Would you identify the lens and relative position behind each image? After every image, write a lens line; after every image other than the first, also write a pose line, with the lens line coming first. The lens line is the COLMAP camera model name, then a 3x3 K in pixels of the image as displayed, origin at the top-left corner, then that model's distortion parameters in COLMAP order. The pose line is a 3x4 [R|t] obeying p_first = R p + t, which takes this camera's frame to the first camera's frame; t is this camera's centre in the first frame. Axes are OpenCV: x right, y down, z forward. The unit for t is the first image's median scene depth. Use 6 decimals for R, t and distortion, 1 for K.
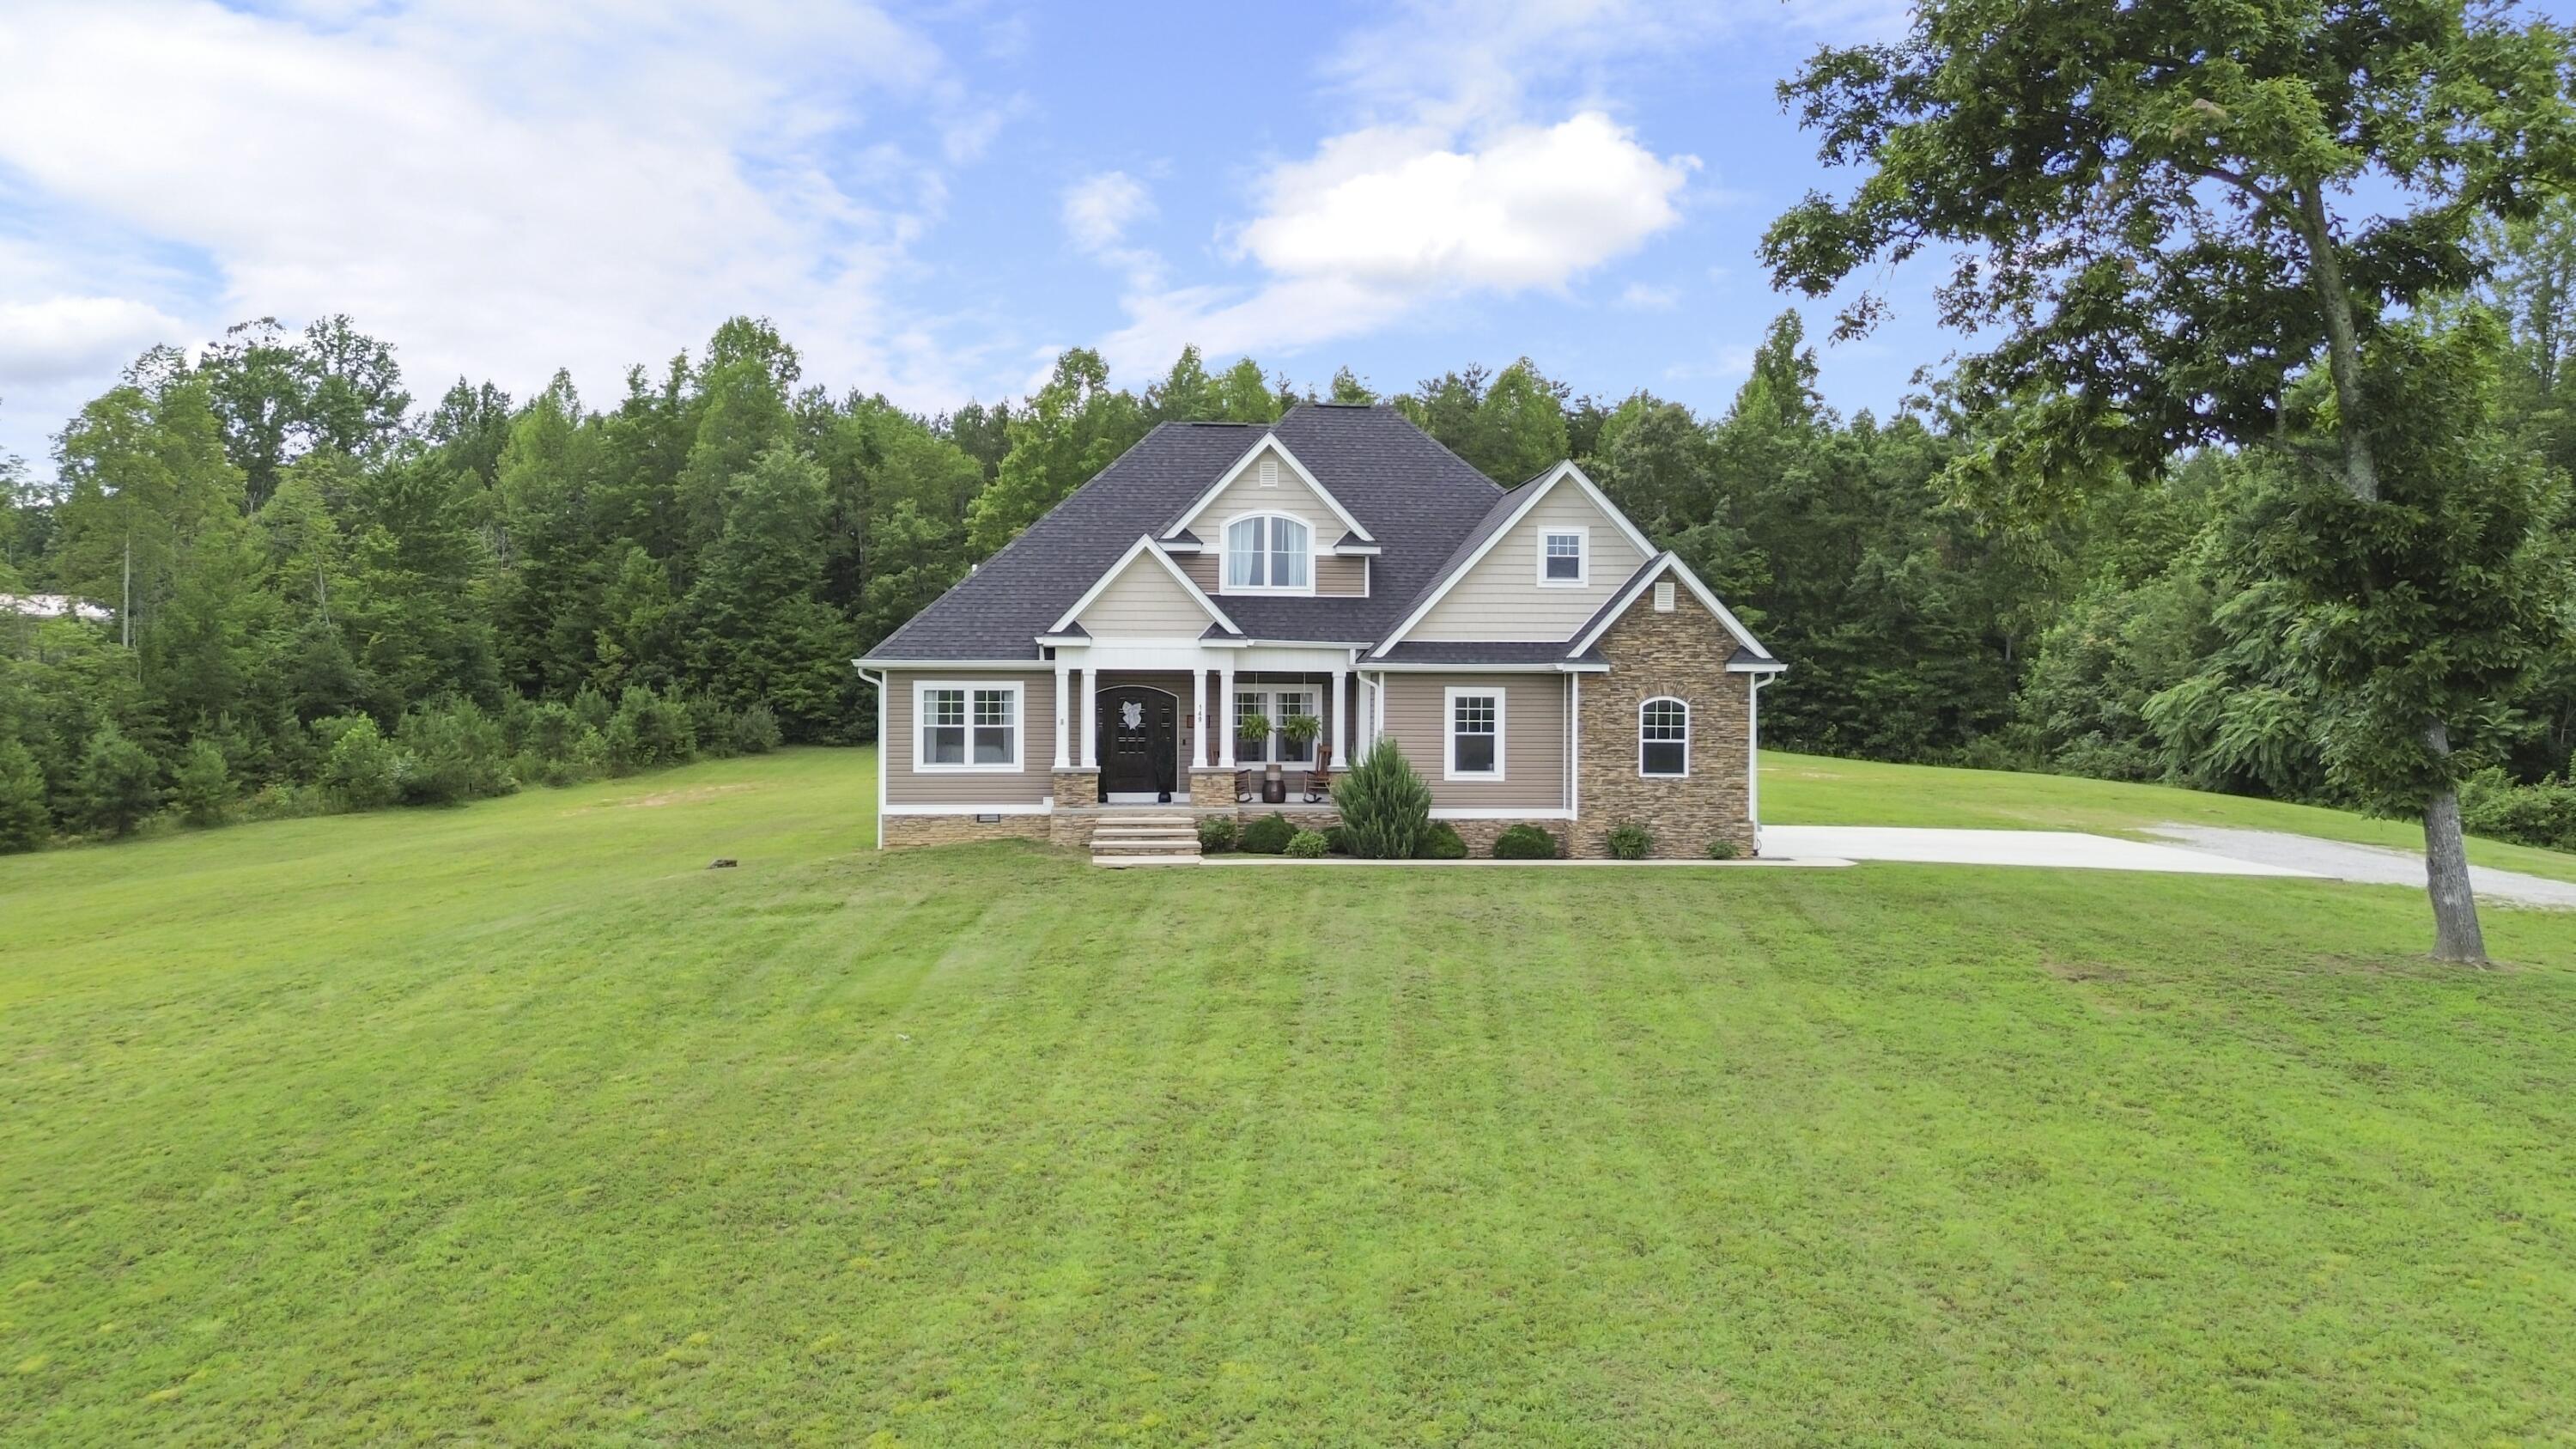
lens RADIAL K [[1824.9, 0, 1300.4], [0, 1824.9, 711.8], [0, 0, 1]] dist [0.066569, -0.066554]
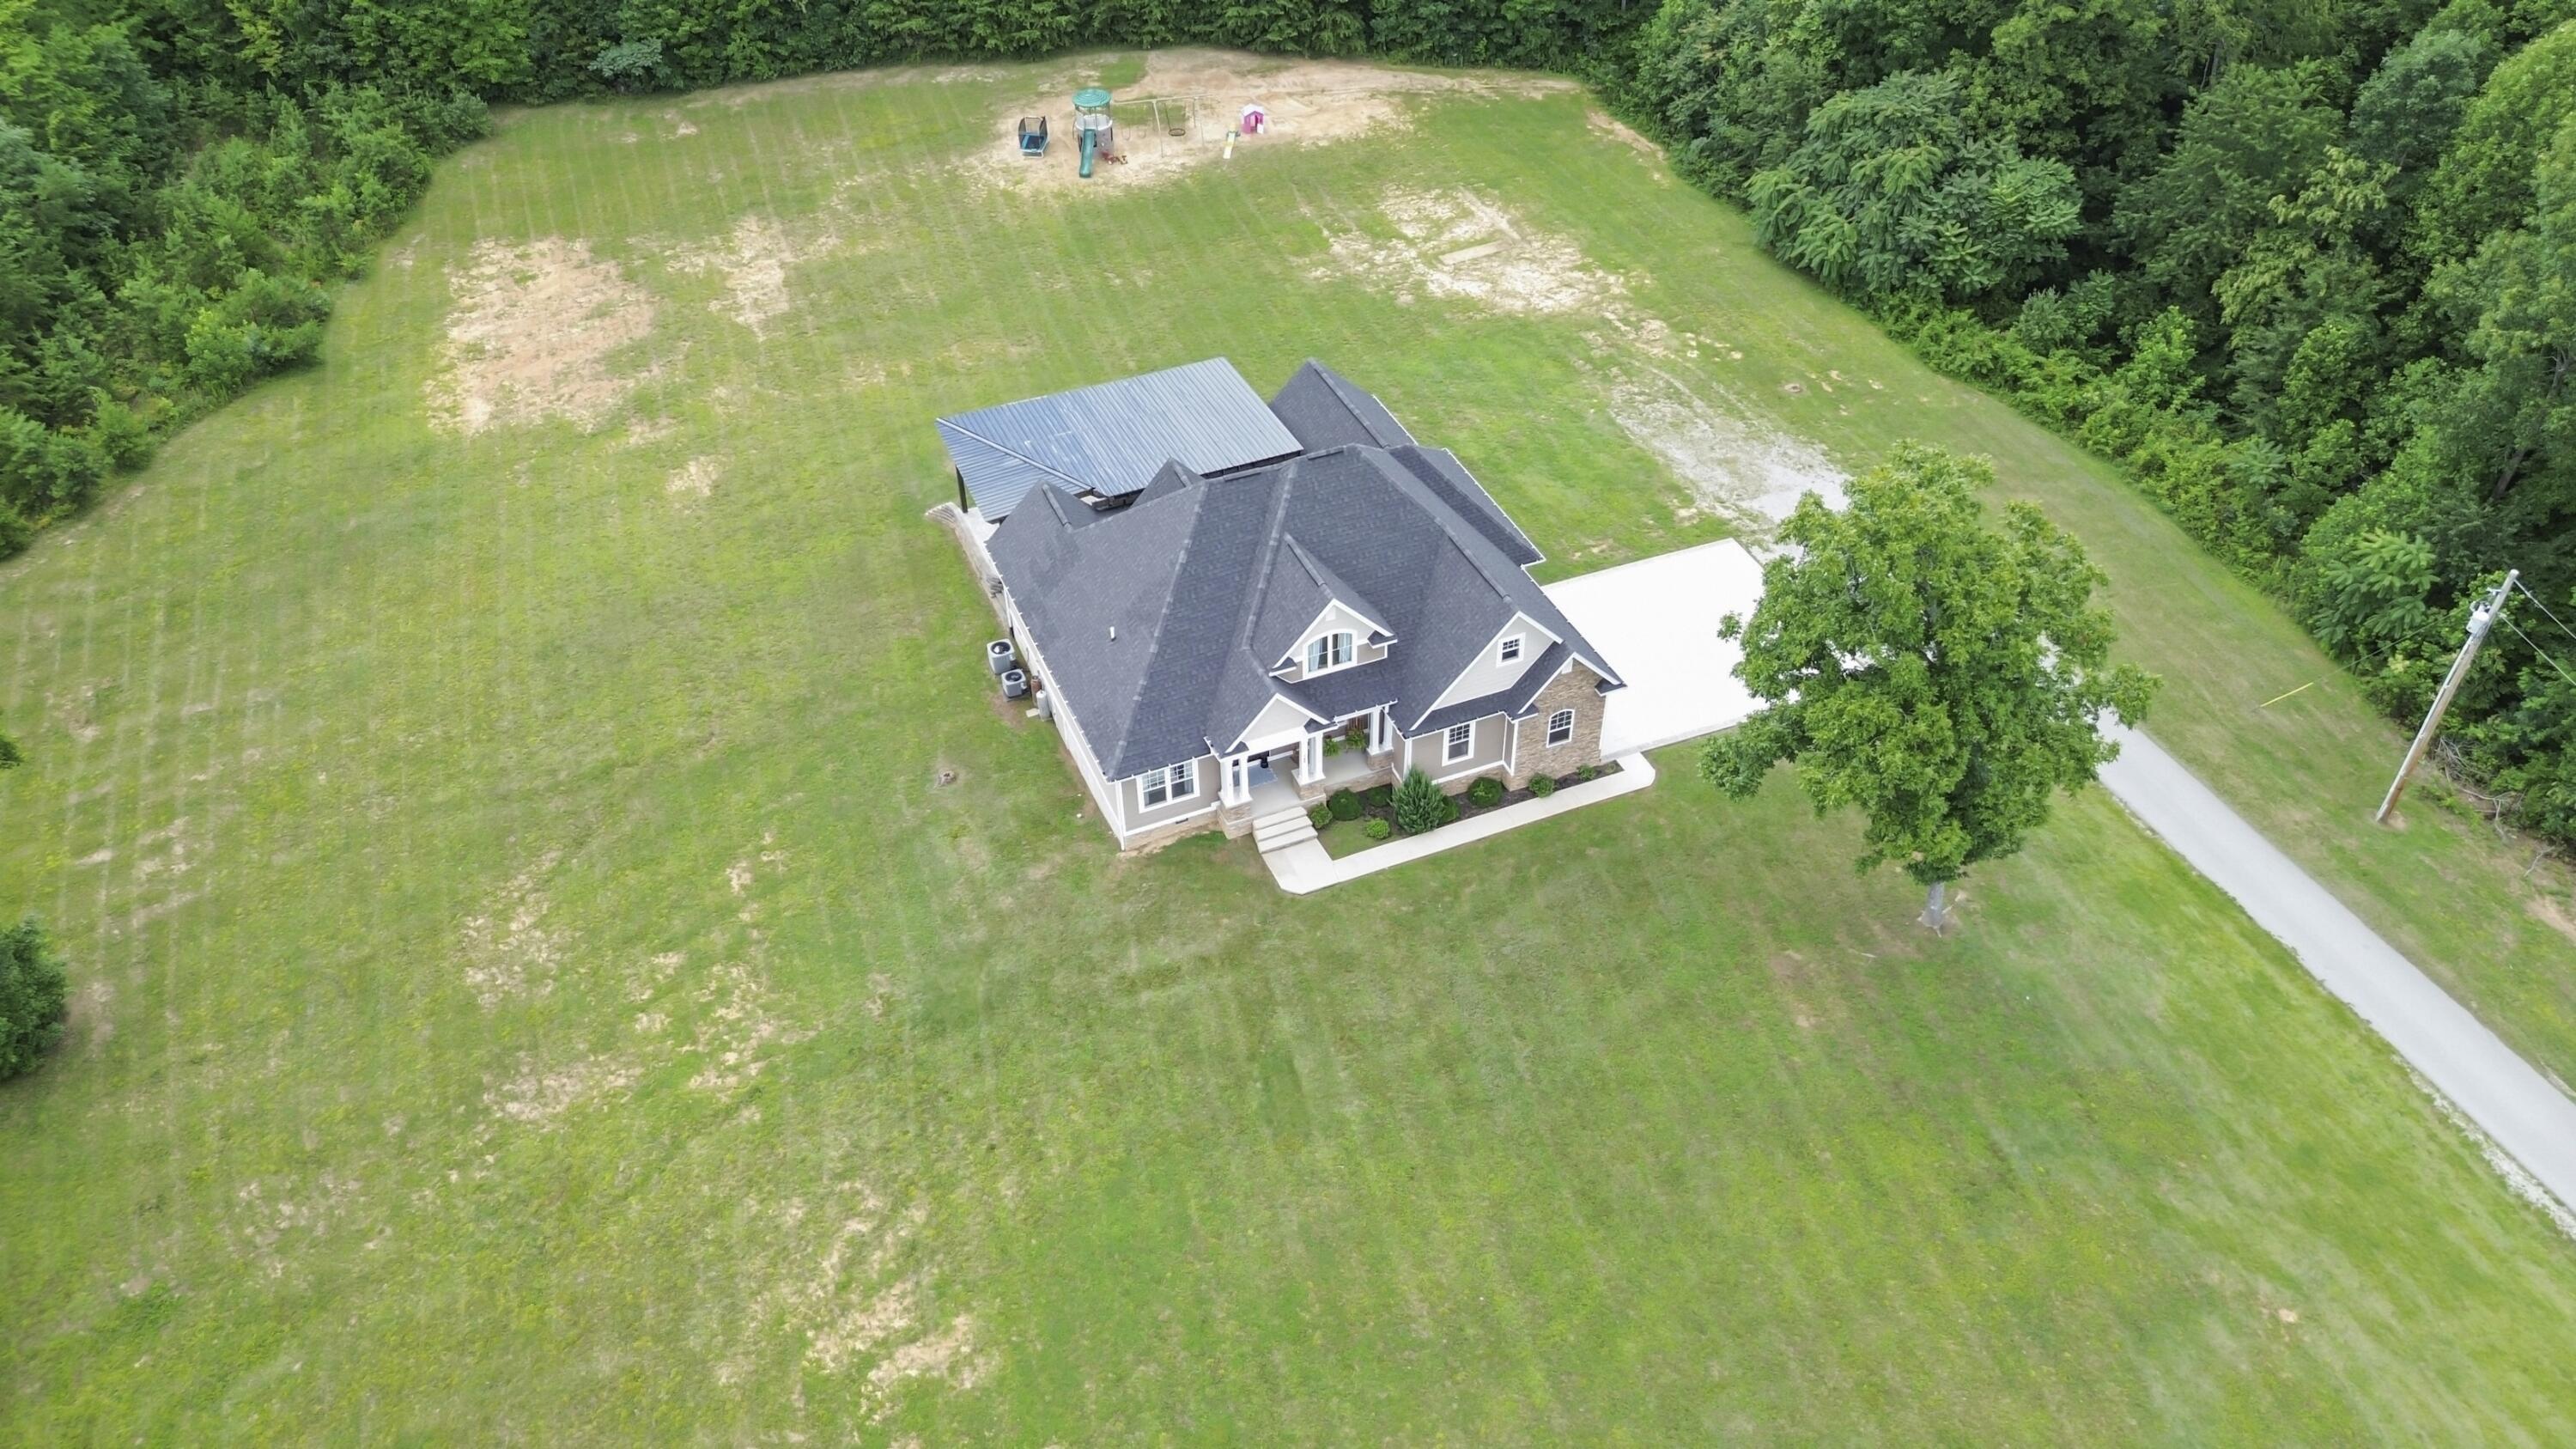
lens RADIAL K [[1861.9, 0, 1309.4], [0, 1861.9, 681.9], [0, 0, 1]] dist [0.063093, -0.077070]
pose [[0.954563, -0.198305, 0.222454, -0.416415], [0.010824, 0.769040, 0.639109, -1.144798], [-0.297814, -0.607662, 0.736243, -0.230959]]
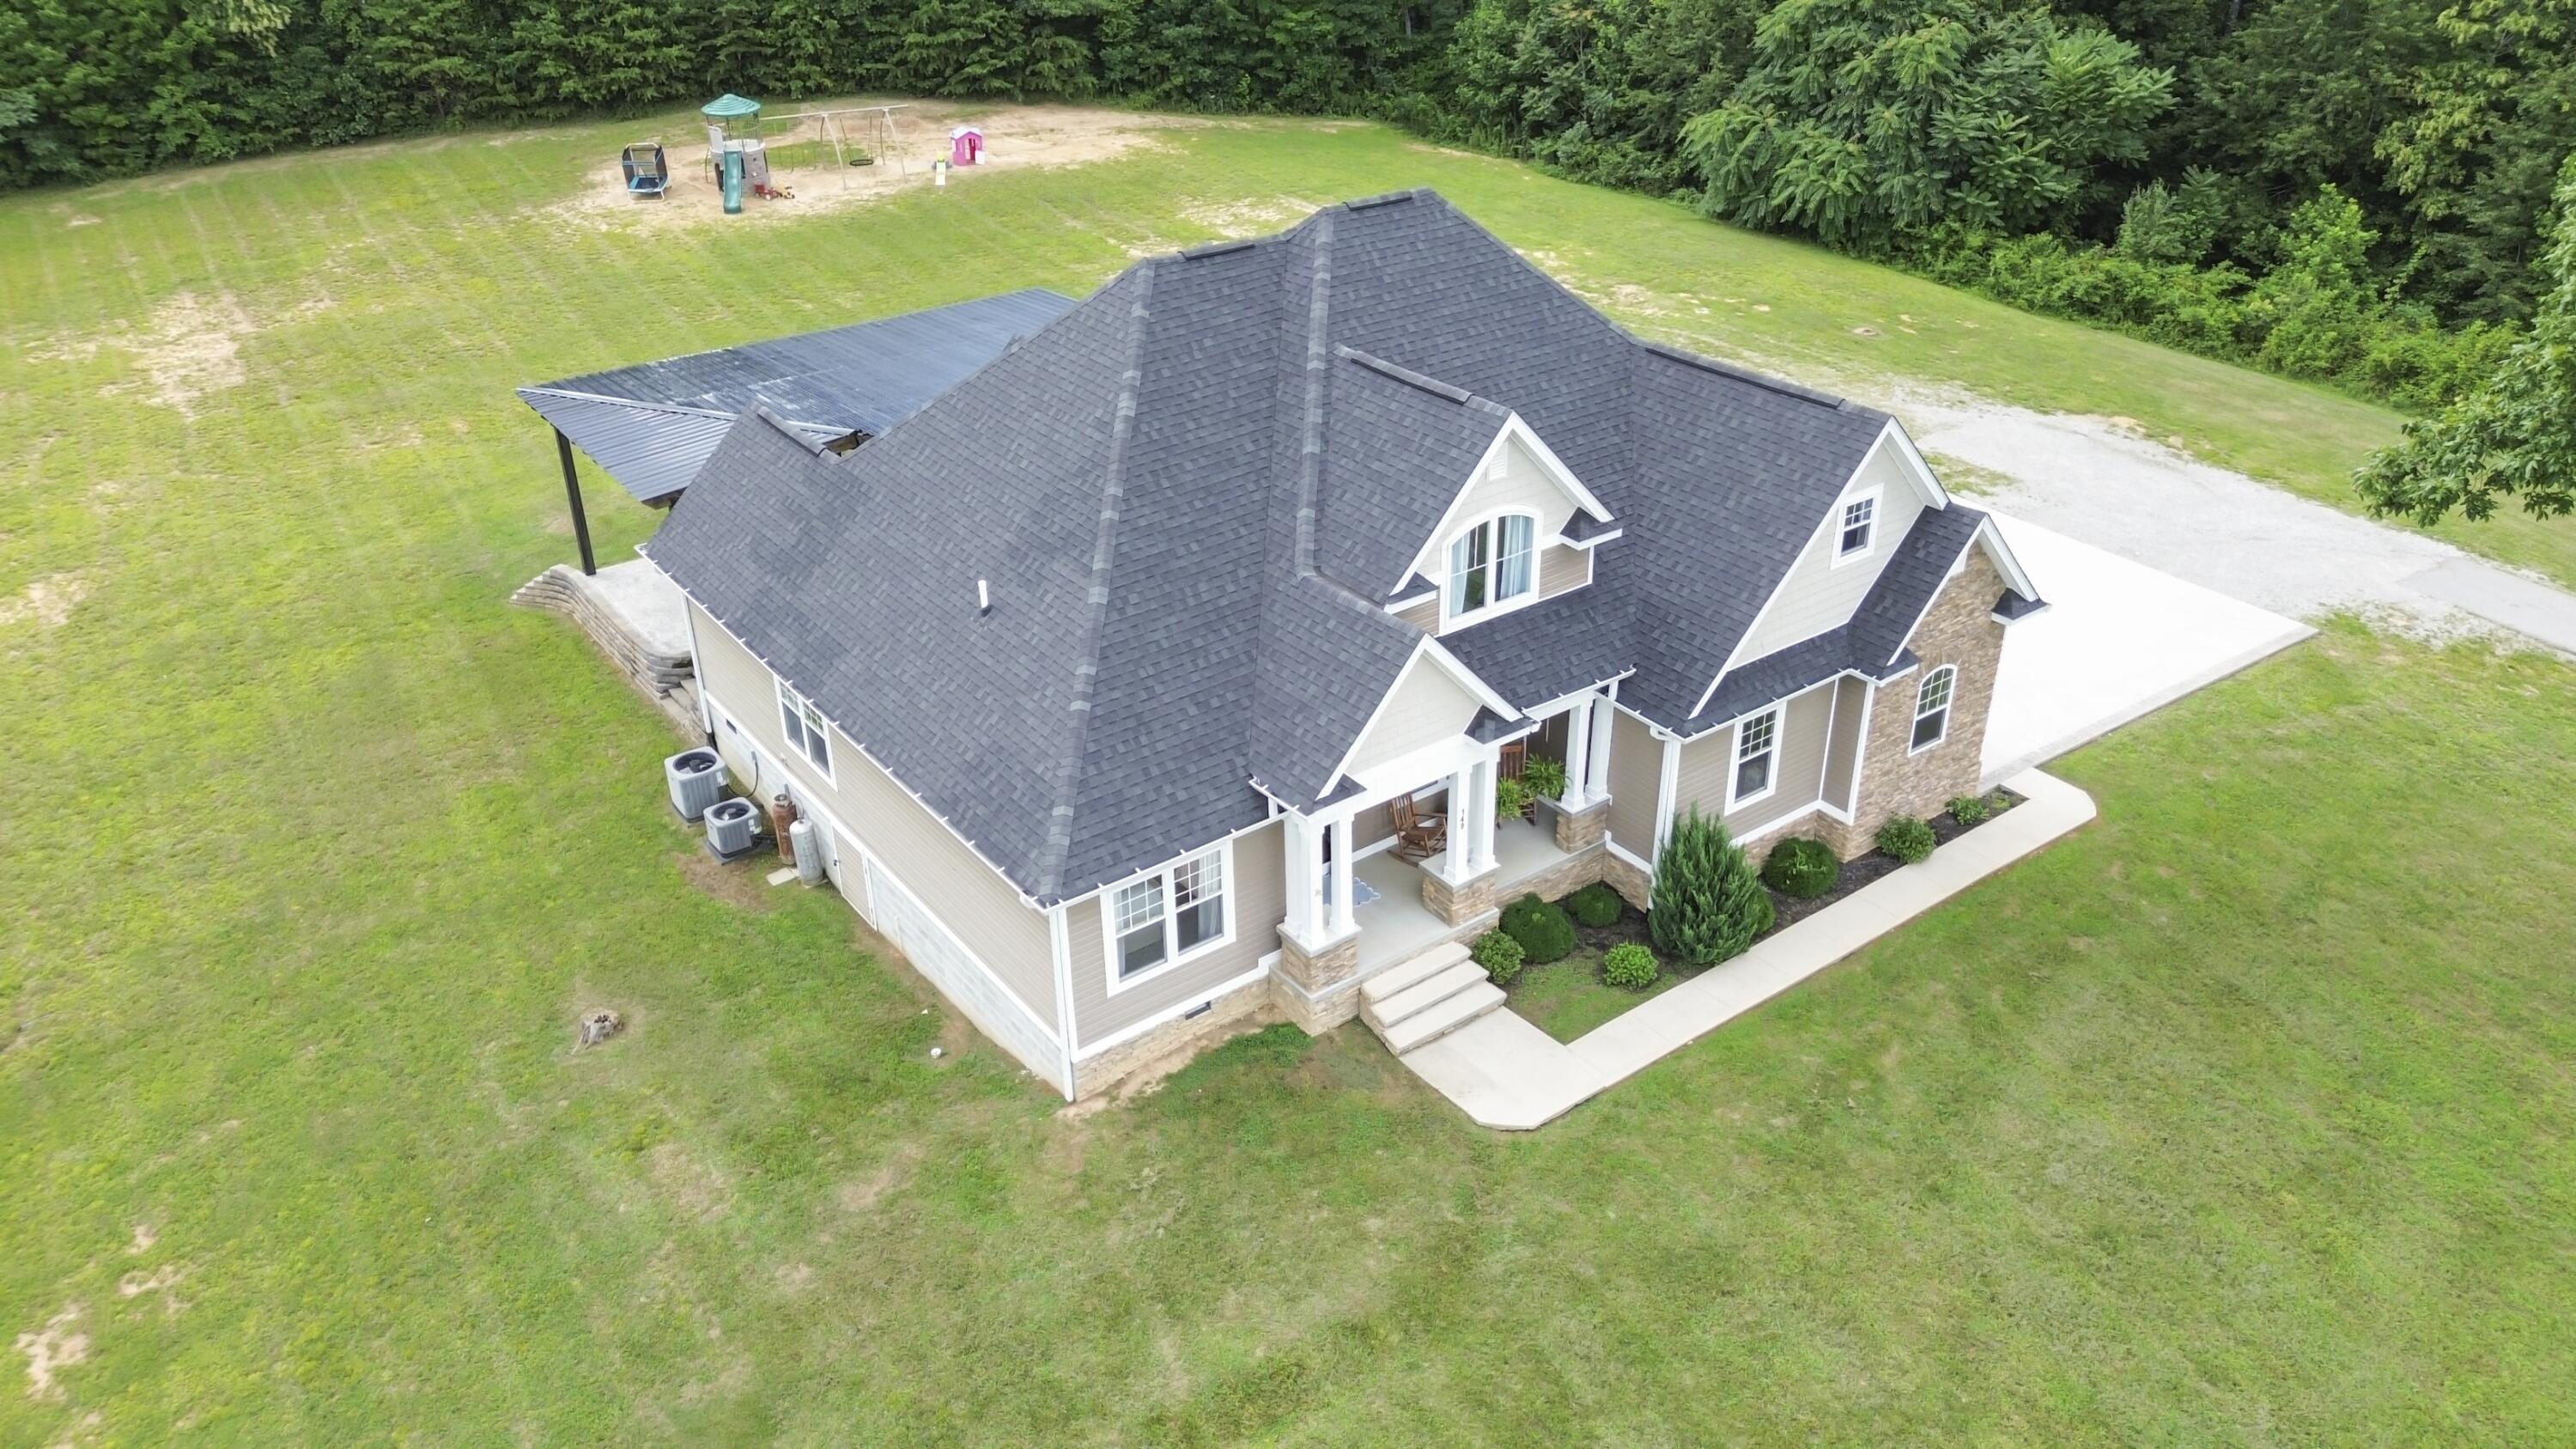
lens RADIAL K [[1824.9, 0, 1300.4], [0, 1824.9, 711.8], [0, 0, 1]] dist [0.066569, -0.066554]
pose [[0.858443, -0.257058, 0.443843, -0.425536], [0.014505, 0.877166, 0.479968, -0.390174], [-0.512704, -0.405587, 0.756726, 0.480812]]
